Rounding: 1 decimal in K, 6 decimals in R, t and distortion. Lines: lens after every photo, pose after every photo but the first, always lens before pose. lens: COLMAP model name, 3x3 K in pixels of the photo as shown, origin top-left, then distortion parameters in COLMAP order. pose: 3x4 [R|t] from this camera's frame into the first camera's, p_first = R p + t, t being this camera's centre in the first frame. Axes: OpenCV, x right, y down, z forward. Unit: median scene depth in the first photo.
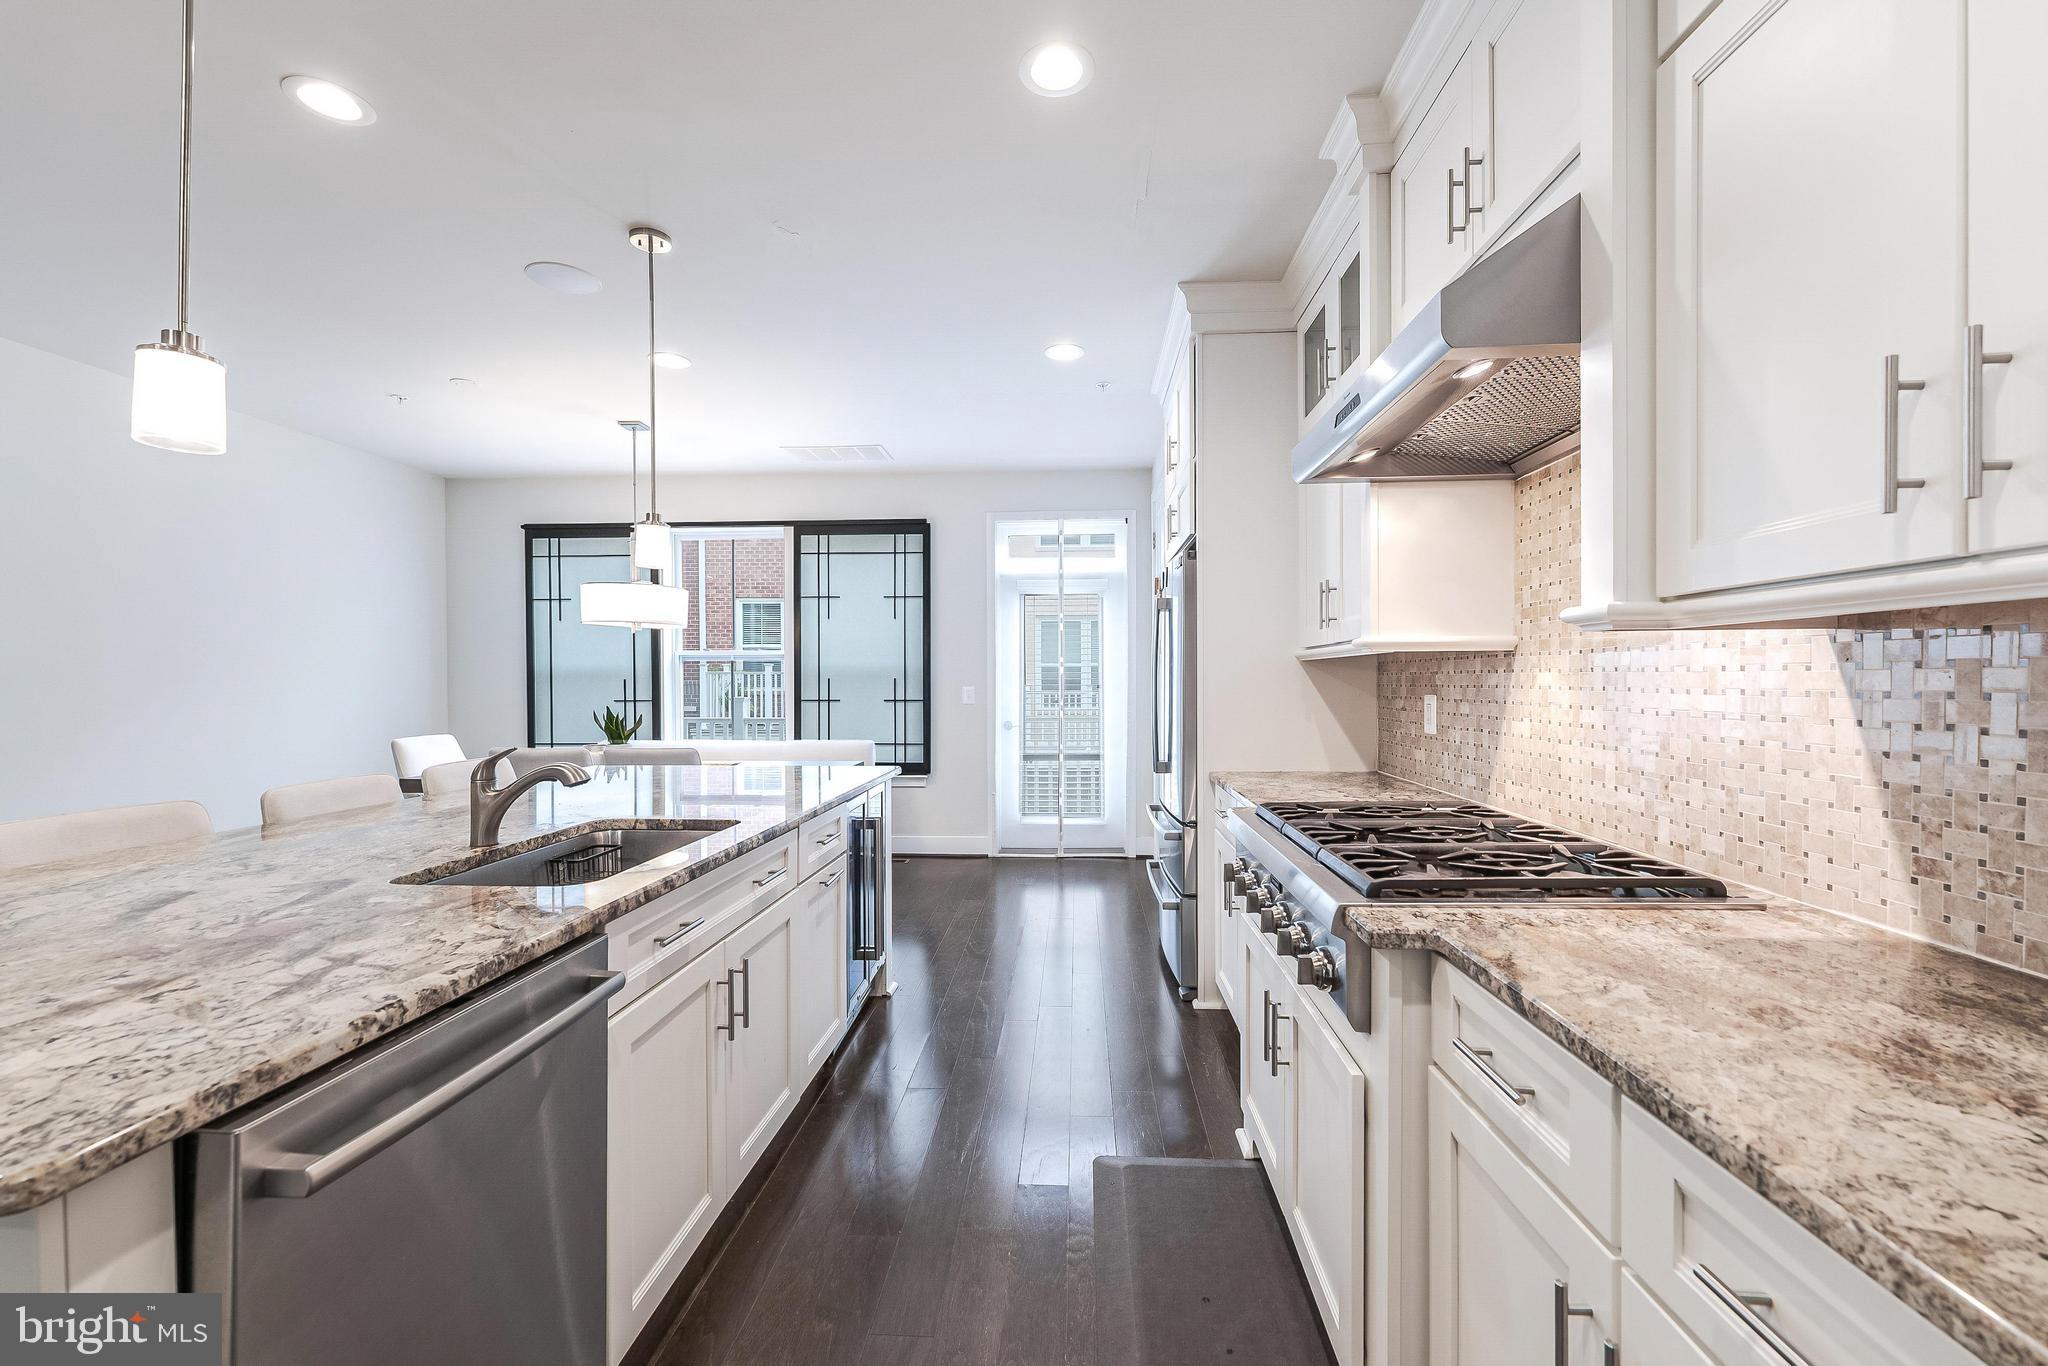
lens RADIAL K [[832.5, 0, 1021.7], [0, 832.5, 692.6], [0, 0, 1]] dist [0.000883, -0.000020]
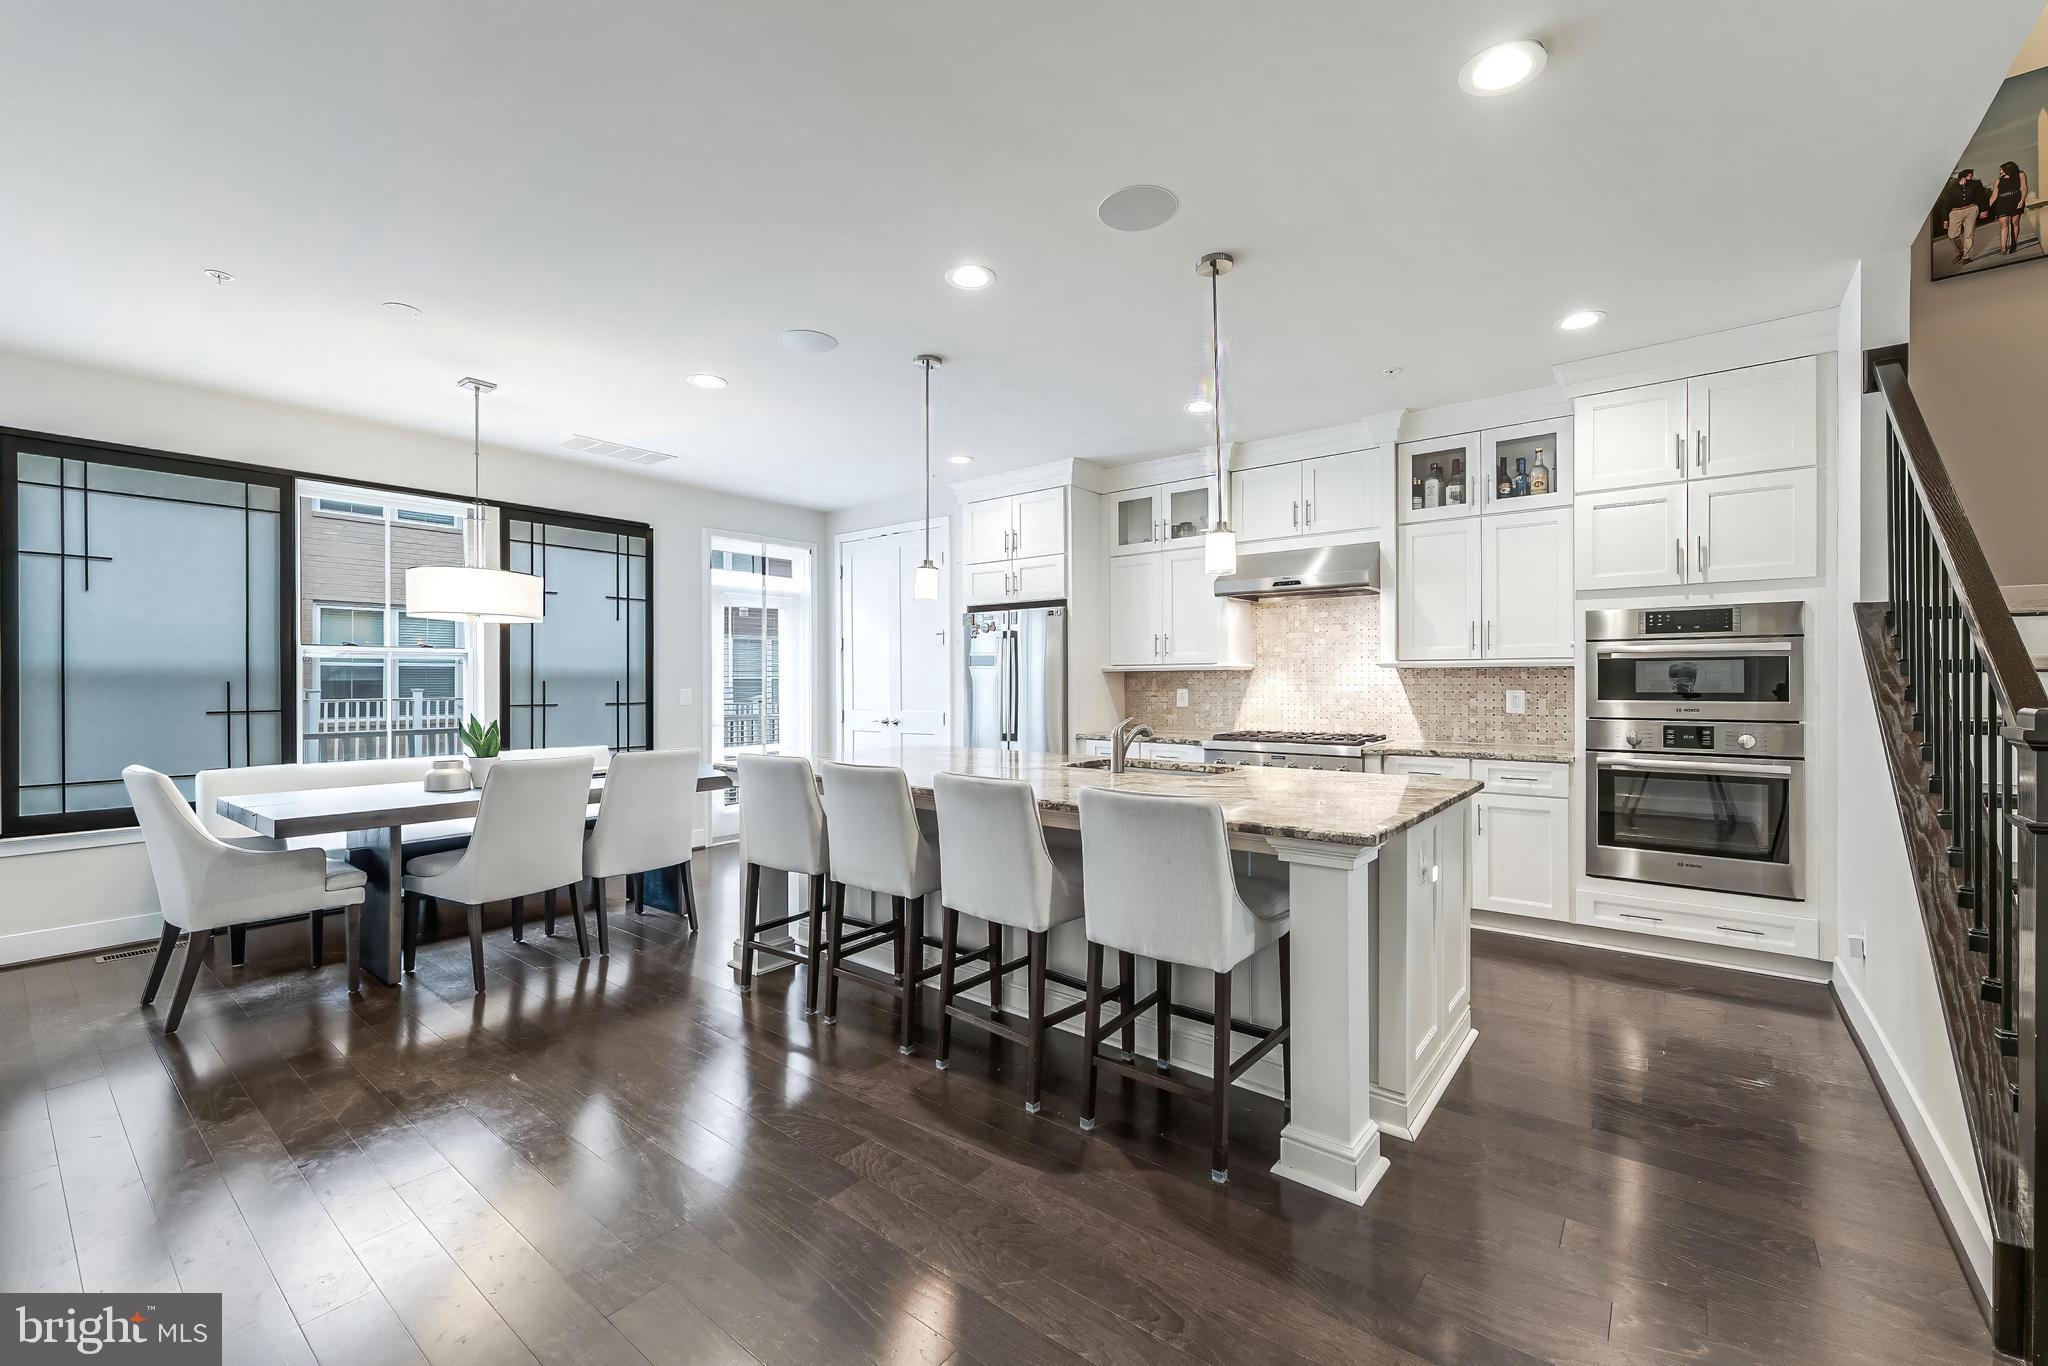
lens RADIAL K [[832.5, 0, 1032.9], [0, 832.5, 686.8], [0, 0, 1]] dist [0.000883, -0.000020]
pose [[0.557806, -0.004664, 0.829958, -2.062287], [0.014390, 0.999888, -0.004053, 0.001393], [-0.829847, 0.014204, 0.557811, 0.146486]]
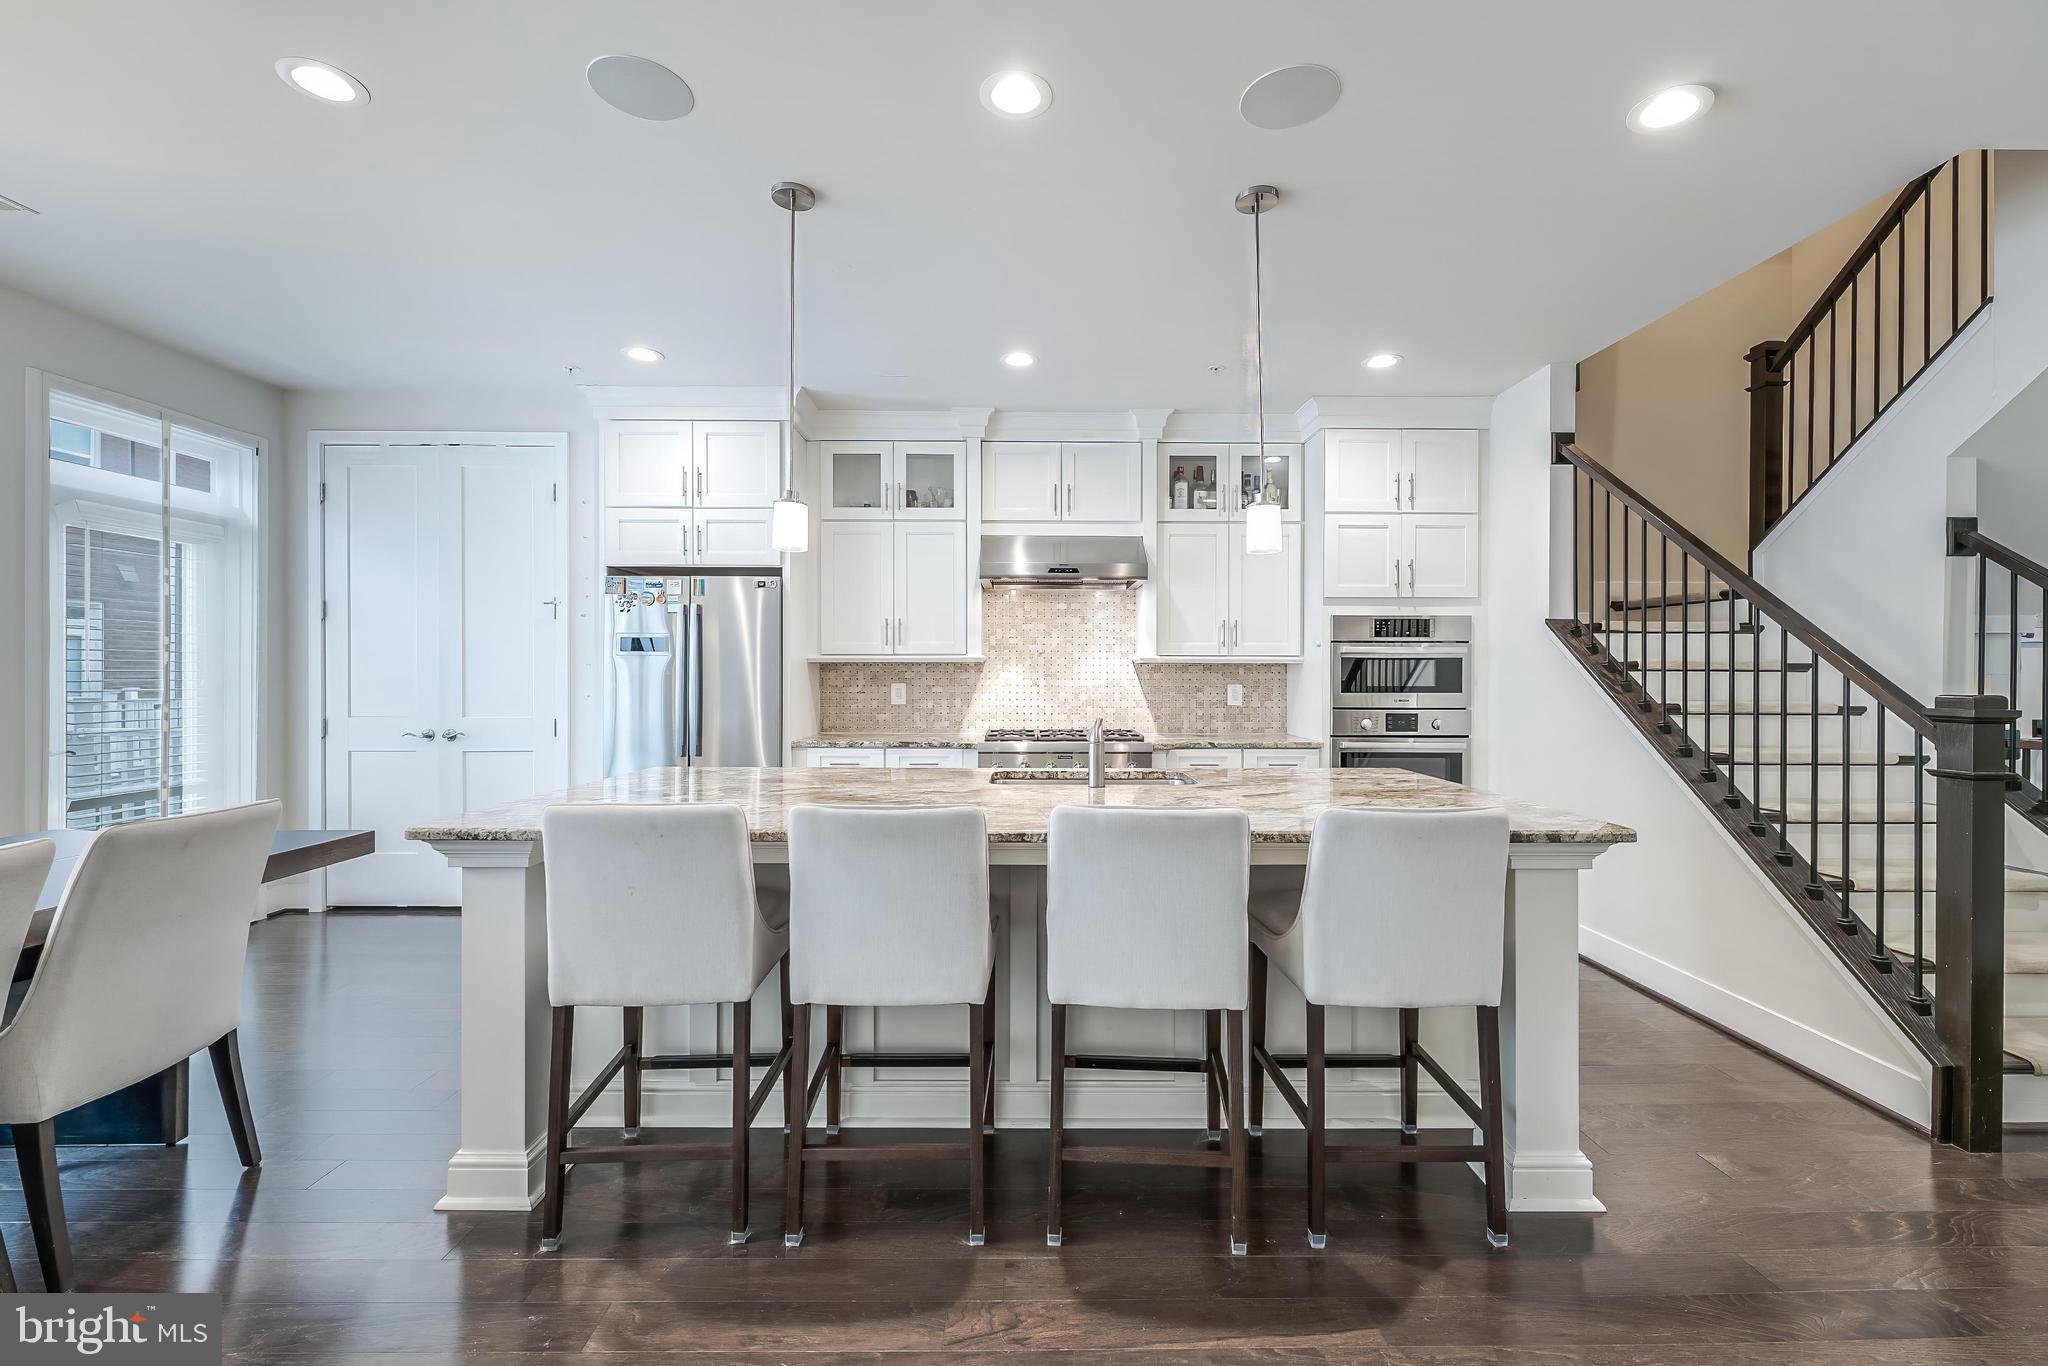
lens RADIAL K [[864.9, 0, 1032.8], [0, 864.9, 676.5], [0, 0, 1]] dist [-0.003562, 0.001111]
pose [[-0.086807, 0.001242, 0.996224, -1.966914], [0.012726, 0.999919, -0.000138, -0.011434], [-0.996144, 0.012666, -0.086815, 1.162905]]
